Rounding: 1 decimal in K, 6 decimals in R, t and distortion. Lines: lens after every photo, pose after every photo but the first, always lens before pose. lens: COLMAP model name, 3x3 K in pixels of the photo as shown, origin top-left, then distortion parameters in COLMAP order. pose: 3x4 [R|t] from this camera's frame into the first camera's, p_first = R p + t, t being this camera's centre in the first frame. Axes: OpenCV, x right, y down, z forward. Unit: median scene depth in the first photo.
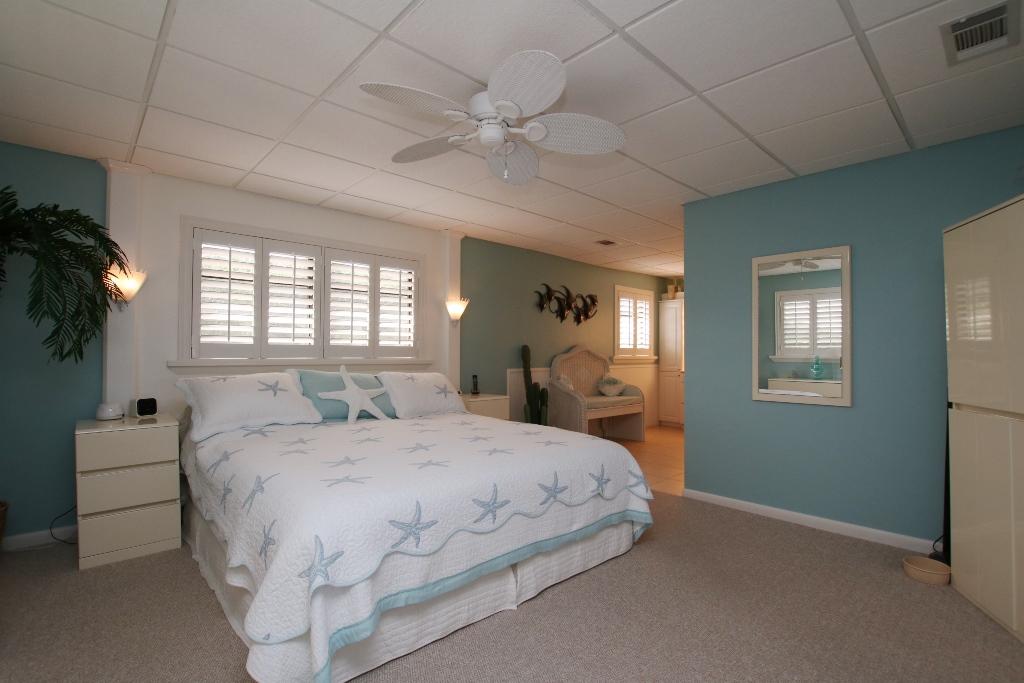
lens RADIAL K [[475.8, 0, 516.0], [0, 475.8, 342.4], [0, 0, 1]] dist [-0.027306, 0.001223]
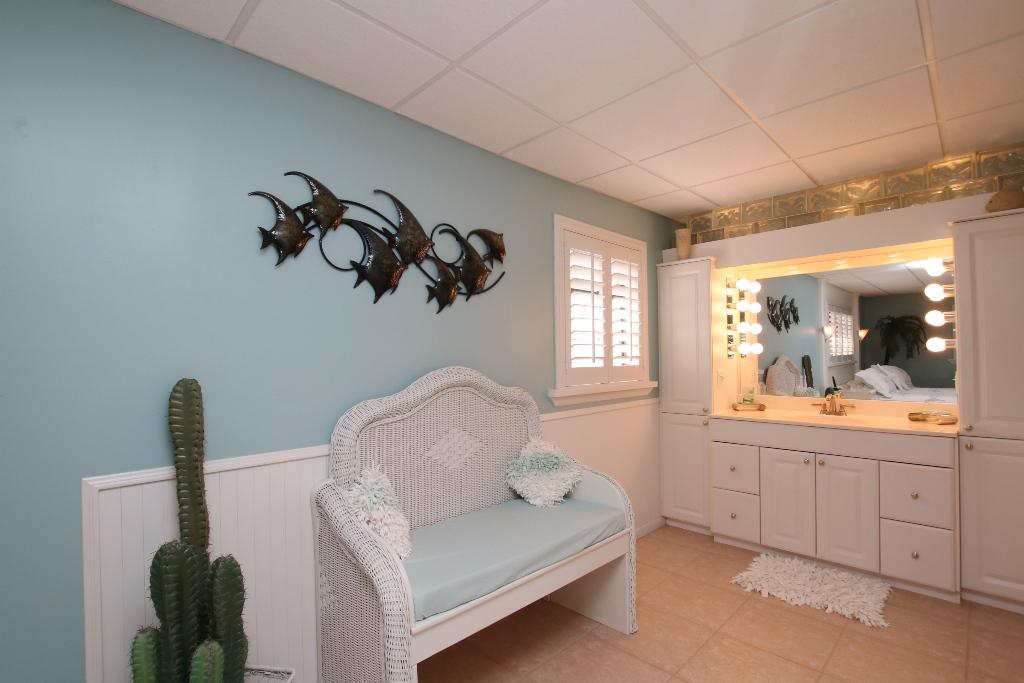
lens RADIAL K [[475.8, 0, 510.6], [0, 475.8, 347.6], [0, 0, 1]] dist [-0.027306, 0.001223]
pose [[0.999685, -0.015716, 0.019587, 0.223165], [0.015698, 0.999876, 0.001073, -0.009952], [-0.019602, -0.000765, 0.999808, 0.823690]]
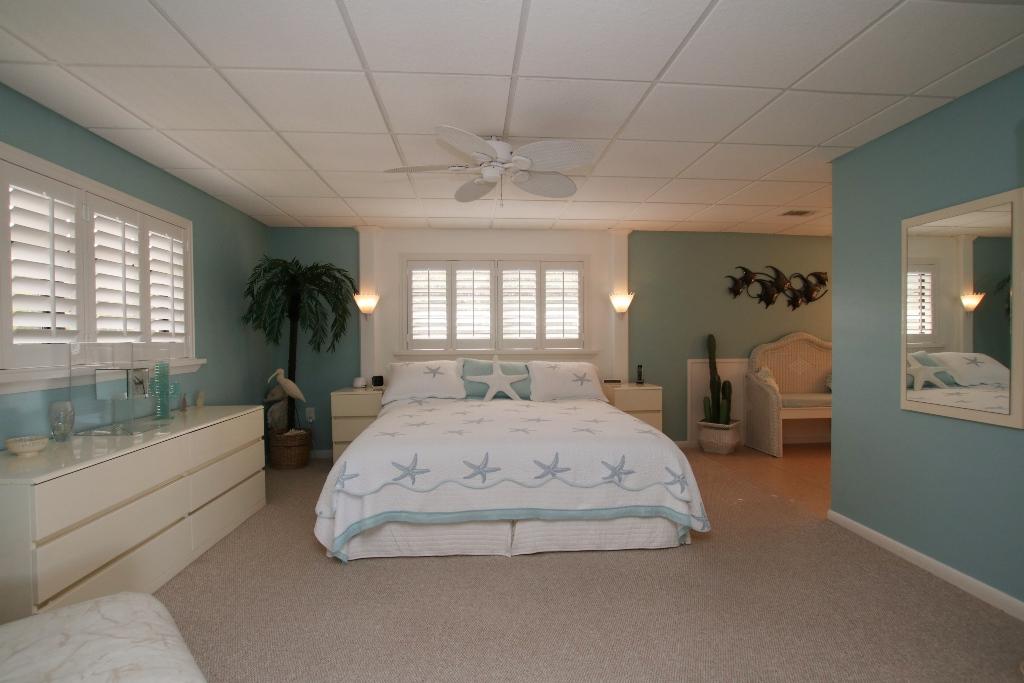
lens RADIAL K [[475.8, 0, 510.9], [0, 475.8, 341.9], [0, 0, 1]] dist [-0.027306, 0.001223]
pose [[0.788931, -0.002306, -0.614477, 0.319586], [0.021835, 0.999467, 0.024283, -0.012682], [0.614094, -0.032574, 0.788561, 0.015222]]
